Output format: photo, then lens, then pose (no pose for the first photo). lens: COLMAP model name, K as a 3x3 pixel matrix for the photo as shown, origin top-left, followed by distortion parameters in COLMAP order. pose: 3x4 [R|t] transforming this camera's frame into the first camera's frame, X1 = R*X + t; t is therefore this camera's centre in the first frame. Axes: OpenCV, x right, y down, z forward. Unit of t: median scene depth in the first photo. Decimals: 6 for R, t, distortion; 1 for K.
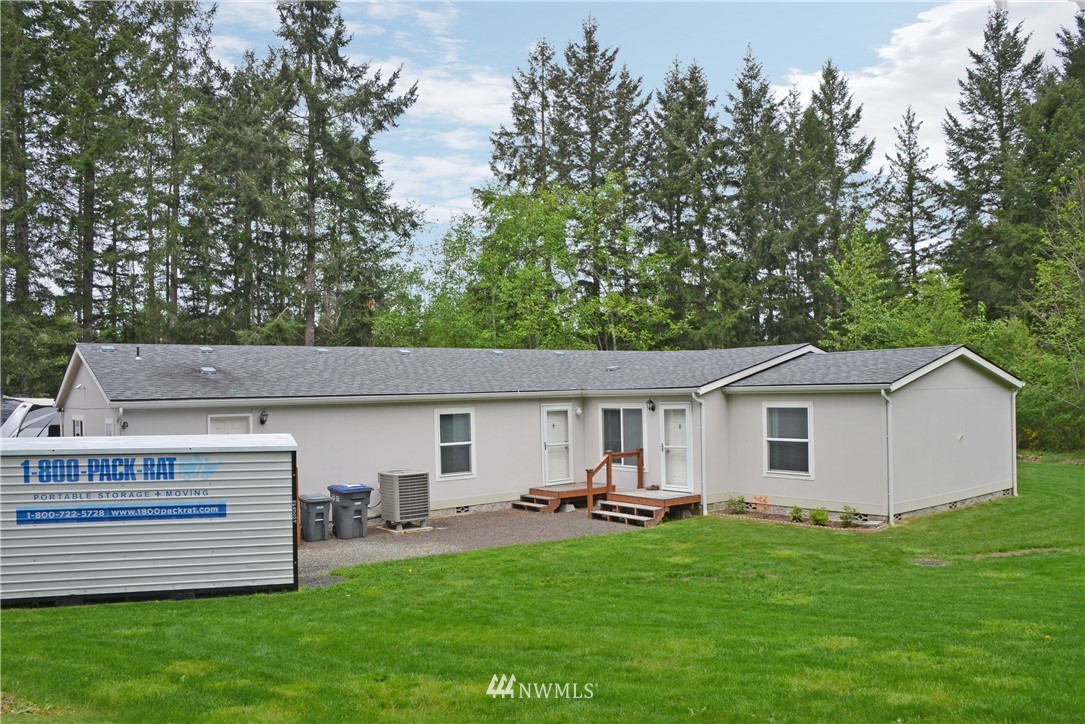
lens RADIAL K [[862.1, 0, 541.9], [0, 862.1, 387.1], [0, 0, 1]] dist [-0.090498, 0.001387]
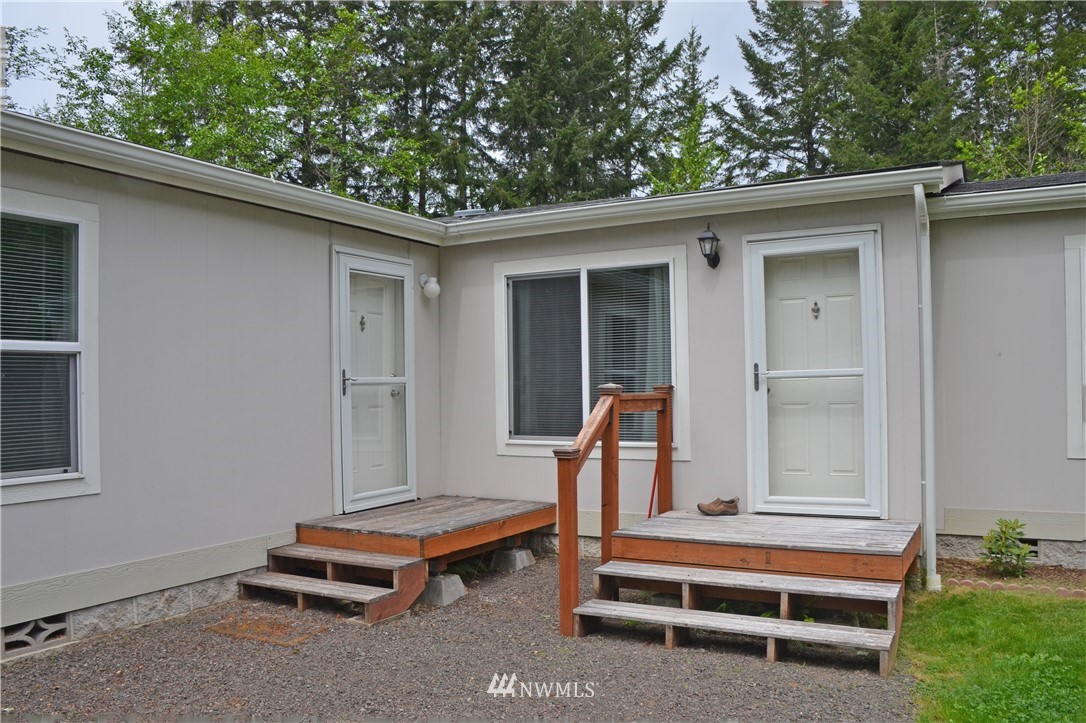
lens RADIAL K [[862.9, 0, 542.4], [0, 862.9, 386.6], [0, 0, 1]] dist [-0.090498, 0.001387]
pose [[0.921629, 0.013133, 0.387850, -0.052610], [-0.010493, 0.999905, -0.008924, 0.074828], [-0.387931, 0.004155, 0.921679, 0.721864]]
